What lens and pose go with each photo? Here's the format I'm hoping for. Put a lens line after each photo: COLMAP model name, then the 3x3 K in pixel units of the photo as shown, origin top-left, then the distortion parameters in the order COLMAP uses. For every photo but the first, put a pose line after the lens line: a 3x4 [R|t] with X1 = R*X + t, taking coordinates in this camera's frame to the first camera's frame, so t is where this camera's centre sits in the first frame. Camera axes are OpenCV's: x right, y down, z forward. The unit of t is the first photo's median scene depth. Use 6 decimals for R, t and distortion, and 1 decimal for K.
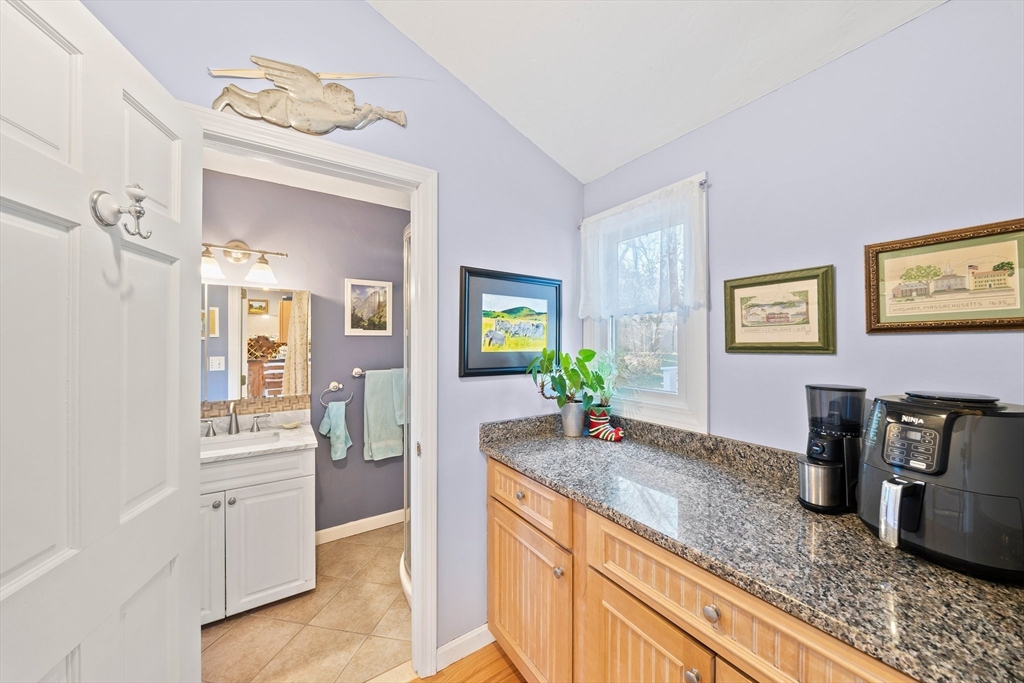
lens RADIAL K [[355.4, 0, 513.3], [0, 355.4, 339.0], [0, 0, 1]] dist [-0.003012, -0.000342]
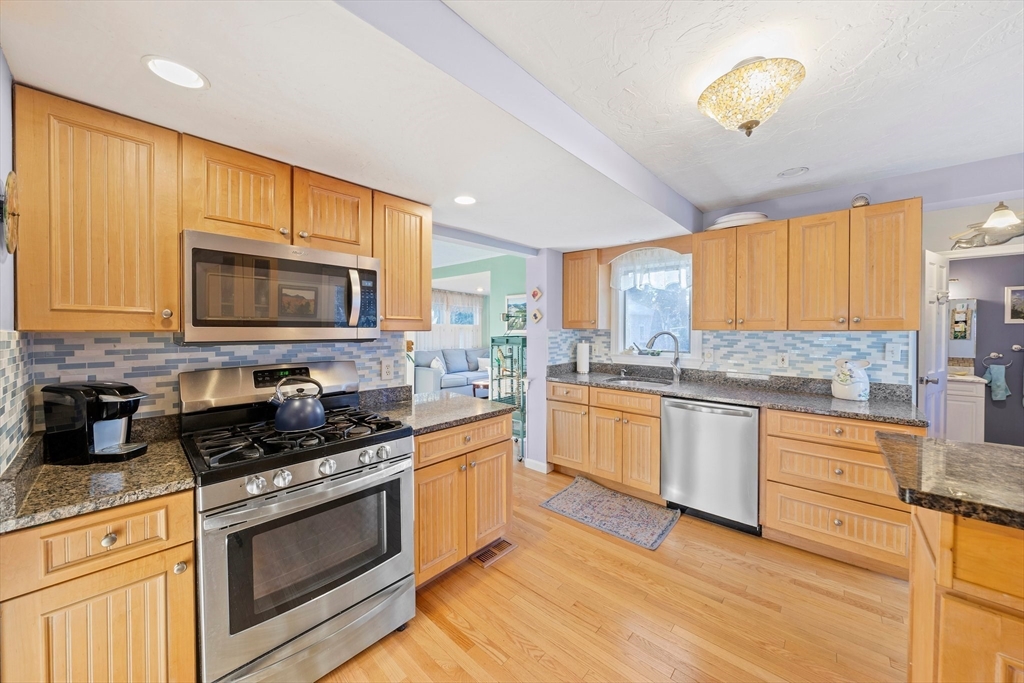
lens RADIAL K [[355.4, 0, 512.6], [0, 355.4, 333.4], [0, 0, 1]] dist [-0.003012, -0.000342]
pose [[0.242235, 0.009736, -0.970169, 0.509616], [0.006047, 0.999915, 0.011544, 0.002307], [0.970199, -0.008663, 0.242156, -1.484025]]
